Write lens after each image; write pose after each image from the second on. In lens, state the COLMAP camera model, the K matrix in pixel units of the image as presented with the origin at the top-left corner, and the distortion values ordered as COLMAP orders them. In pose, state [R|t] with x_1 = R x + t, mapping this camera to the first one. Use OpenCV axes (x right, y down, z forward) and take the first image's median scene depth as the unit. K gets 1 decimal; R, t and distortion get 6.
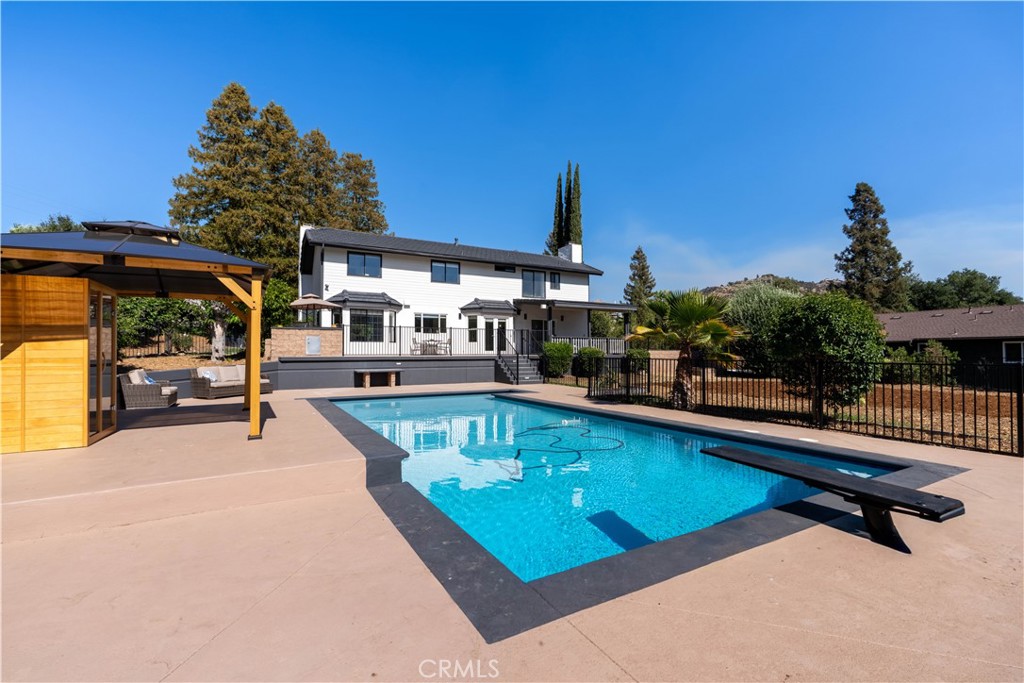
lens RADIAL K [[449.2, 0, 514.0], [0, 449.2, 343.3], [0, 0, 1]] dist [-0.001189, -0.000512]
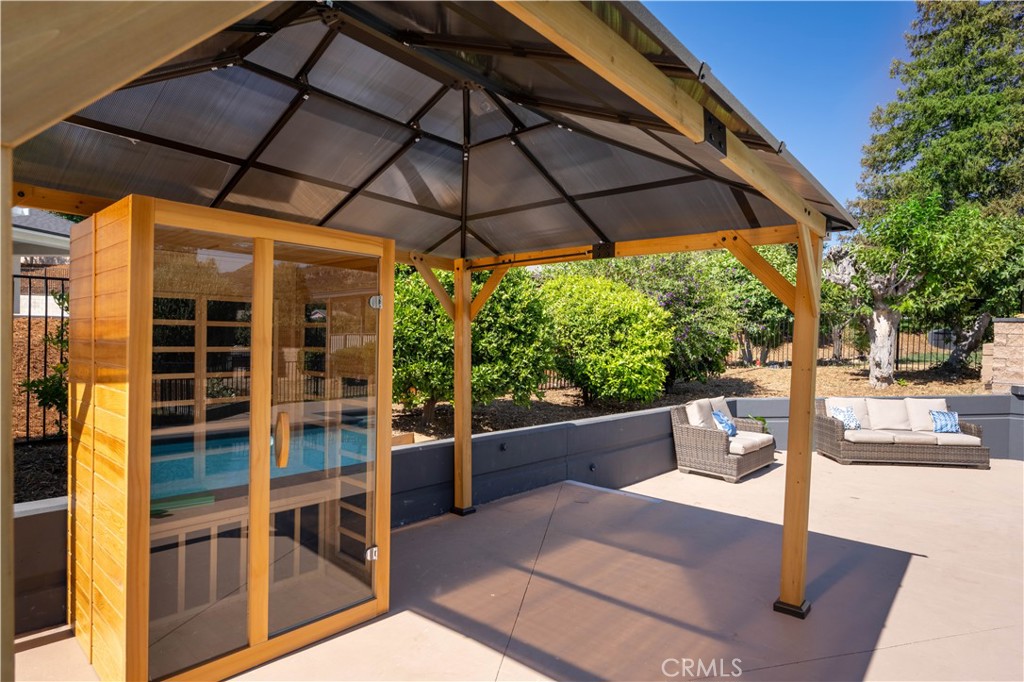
lens RADIAL K [[566.6, 0, 521.0], [0, 566.6, 344.7], [0, 0, 1]] dist [0.012245, -0.001758]
pose [[0.333964, 0.019362, -0.942387, -0.110873], [-0.010398, 0.999804, 0.016857, -0.010545], [0.942529, 0.004170, 0.334100, 0.254321]]
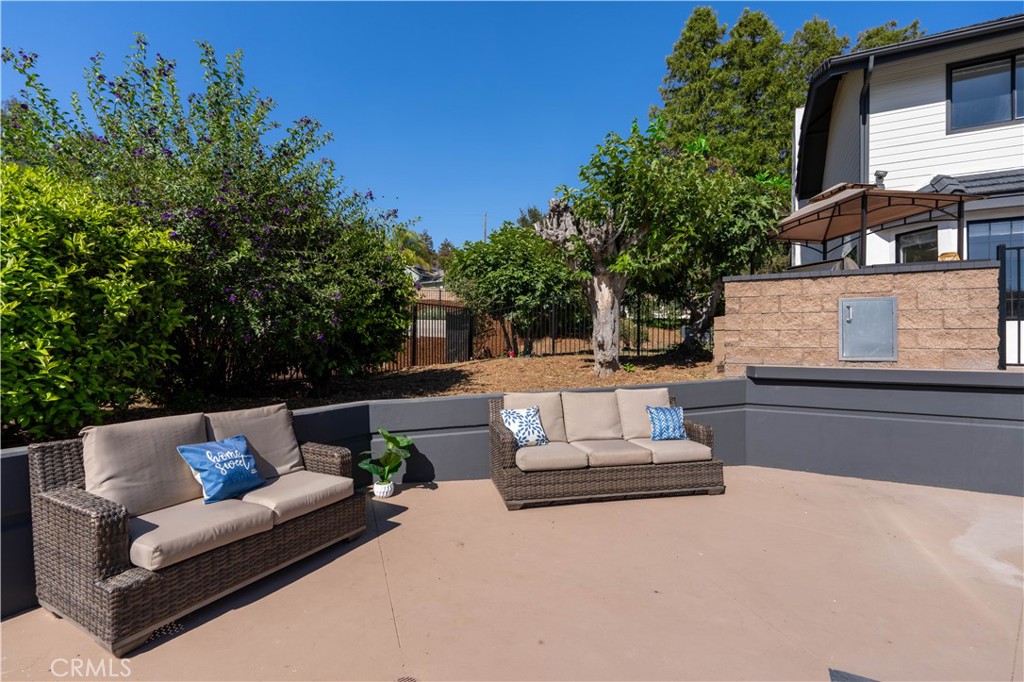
lens RADIAL K [[449.2, 0, 512.6], [0, 449.2, 343.9], [0, 0, 1]] dist [-0.001189, -0.000512]
pose [[0.551714, -0.000884, -0.834033, -0.248668], [0.007885, 0.999960, 0.004156, 0.008300], [0.833996, -0.008870, 0.551699, 0.487908]]
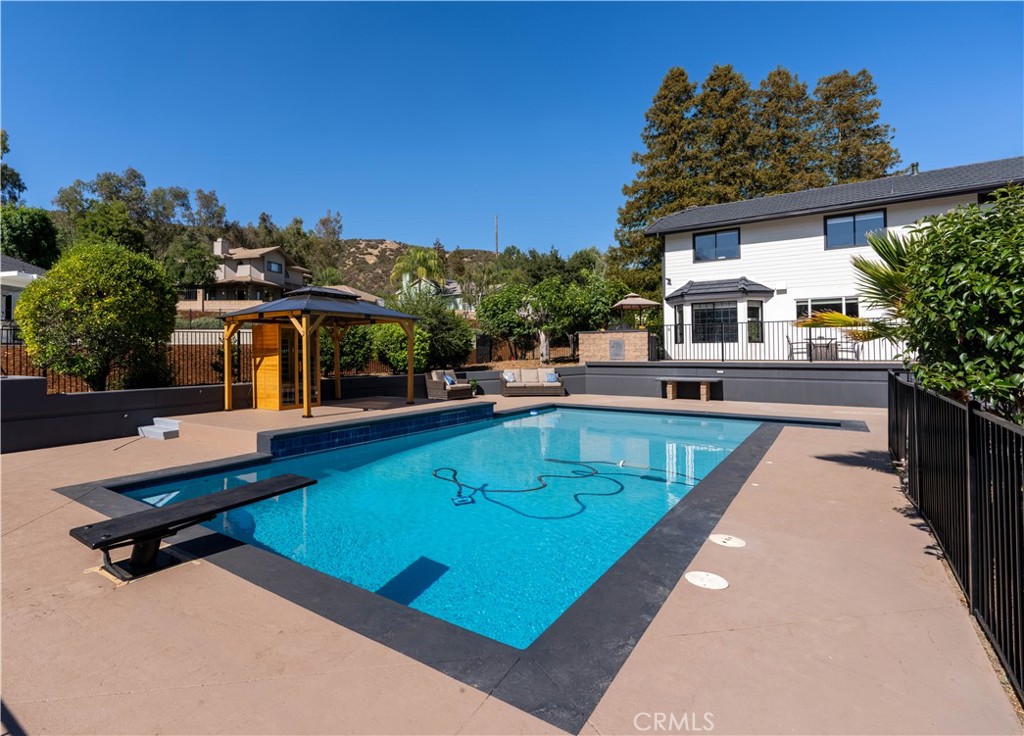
lens RADIAL K [[520.5, 0, 423.8], [0, 520.5, 342.6], [0, 0, 1]] dist [-0.011864, -0.000108]
pose [[0.371065, -0.018592, -0.928421, 0.307442], [0.023249, 0.999672, -0.010727, -0.005444], [0.928316, -0.017604, 0.371376, 0.168492]]
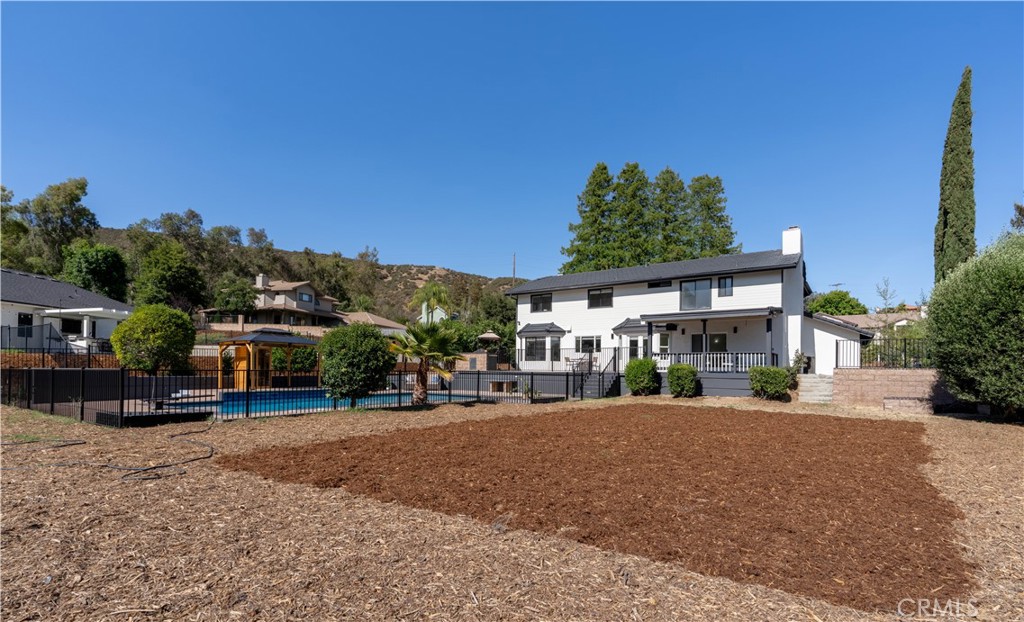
lens RADIAL K [[480.0, 0, 514.1], [0, 480.0, 363.3], [0, 0, 1]] dist [-0.020971, 0.000390]
pose [[0.441276, -0.006628, -0.897347, 0.862542], [0.006952, 0.999968, -0.003967, 0.008656], [0.897344, -0.004488, 0.441308, 0.285575]]
